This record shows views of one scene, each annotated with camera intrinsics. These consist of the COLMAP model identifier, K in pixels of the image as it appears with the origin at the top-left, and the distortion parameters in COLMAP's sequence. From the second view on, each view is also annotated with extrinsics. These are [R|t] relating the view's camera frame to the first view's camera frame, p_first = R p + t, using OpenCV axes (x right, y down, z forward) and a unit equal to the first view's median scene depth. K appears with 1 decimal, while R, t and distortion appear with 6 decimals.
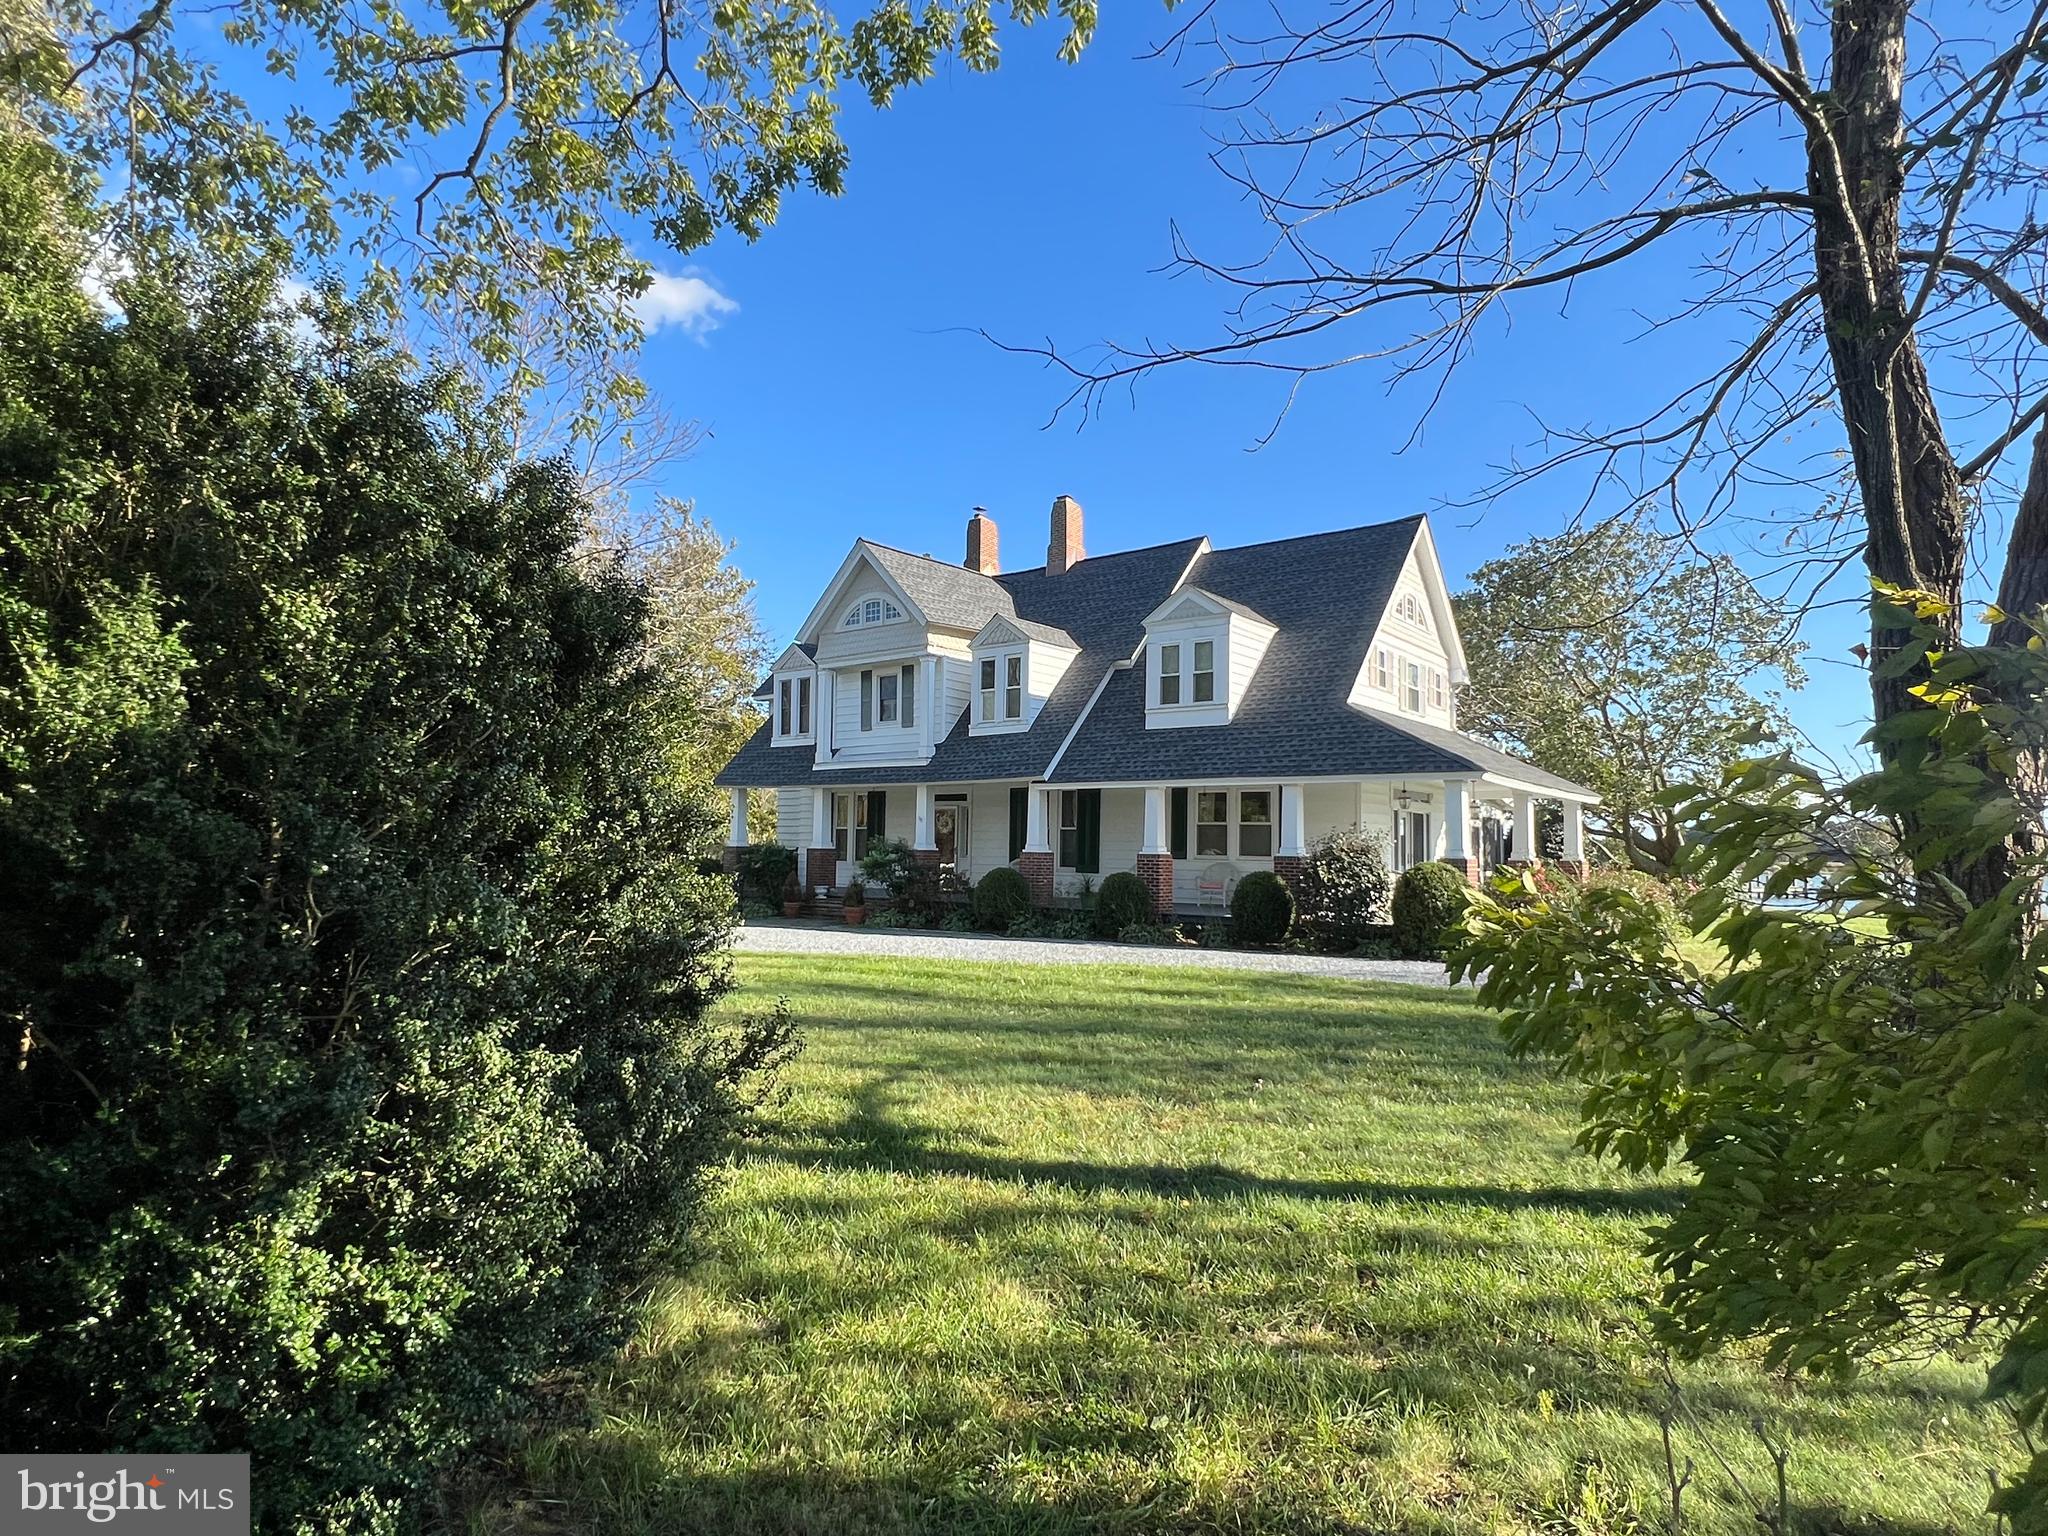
lens RADIAL K [[1131.5, 0, 1024.6], [0, 1131.5, 774.0], [0, 0, 1]] dist [0.002768, -0.000617]
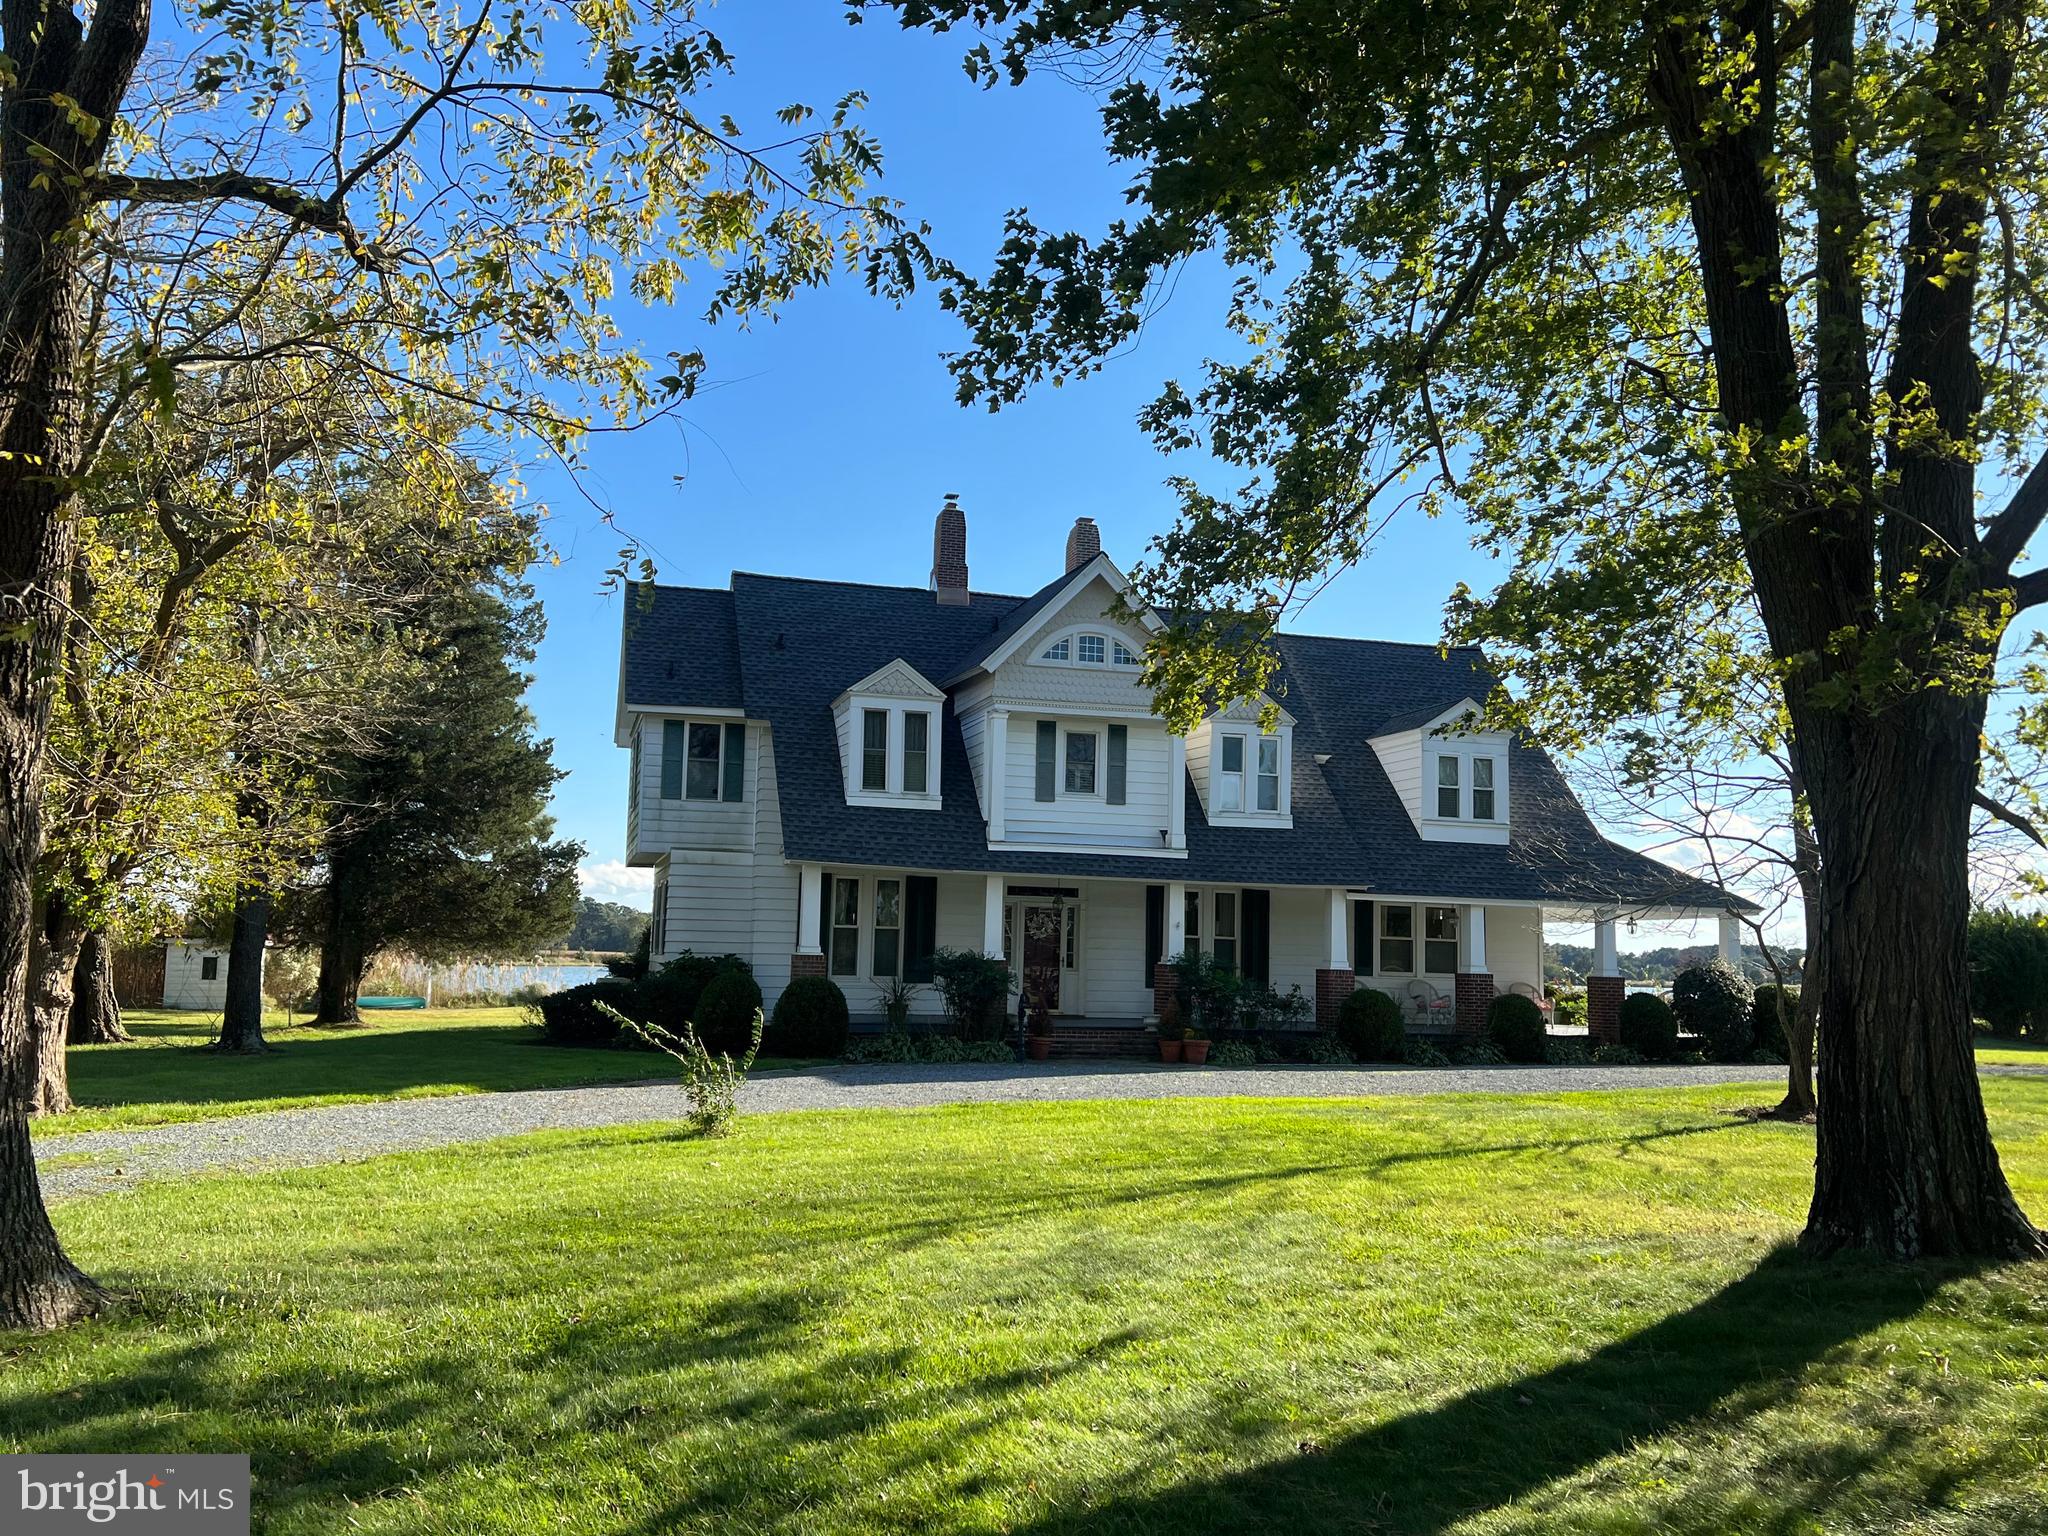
lens RADIAL K [[1722.4, 0, 1027.9], [0, 1722.4, 730.4], [0, 0, 1]] dist [0.062320, -0.070292]
pose [[0.595609, 0.107534, 0.796044, -1.233314], [-0.068847, 0.994186, -0.082788, 0.011624], [-0.800319, -0.005496, 0.599550, 0.386277]]
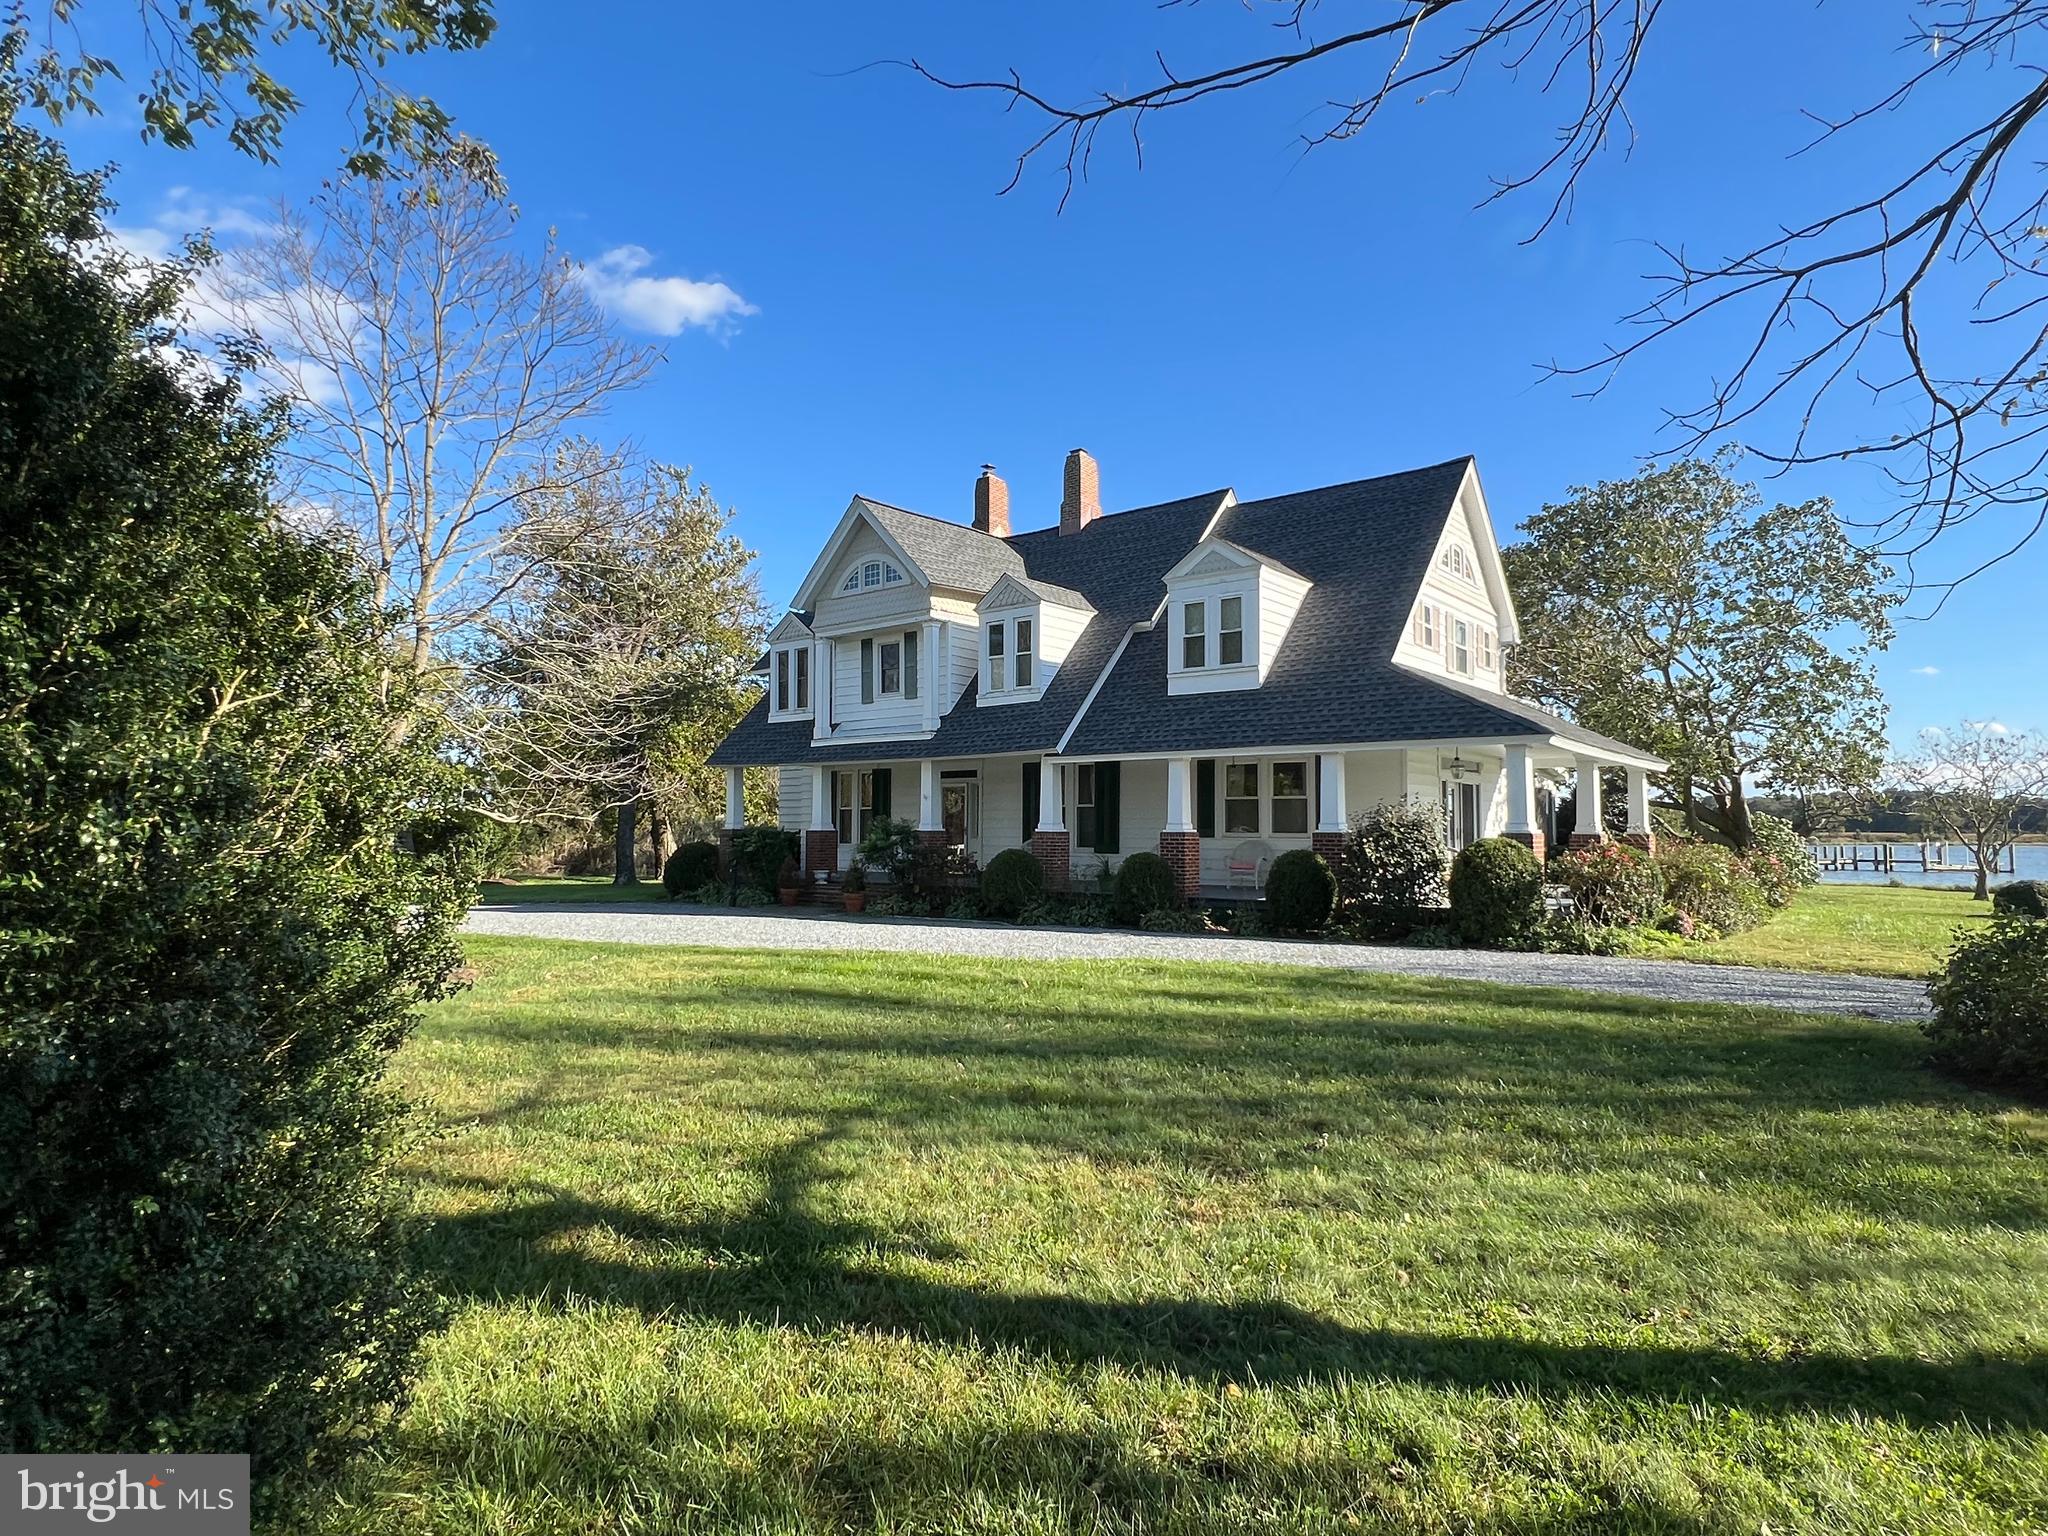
lens RADIAL K [[1131.5, 0, 1025.5], [0, 1131.5, 771.1], [0, 0, 1]] dist [0.002768, -0.000617]
pose [[0.999709, -0.012887, -0.020386, 0.009710], [0.013196, 0.999799, 0.015074, 0.006021], [0.020187, -0.015339, 0.999679, 0.083311]]
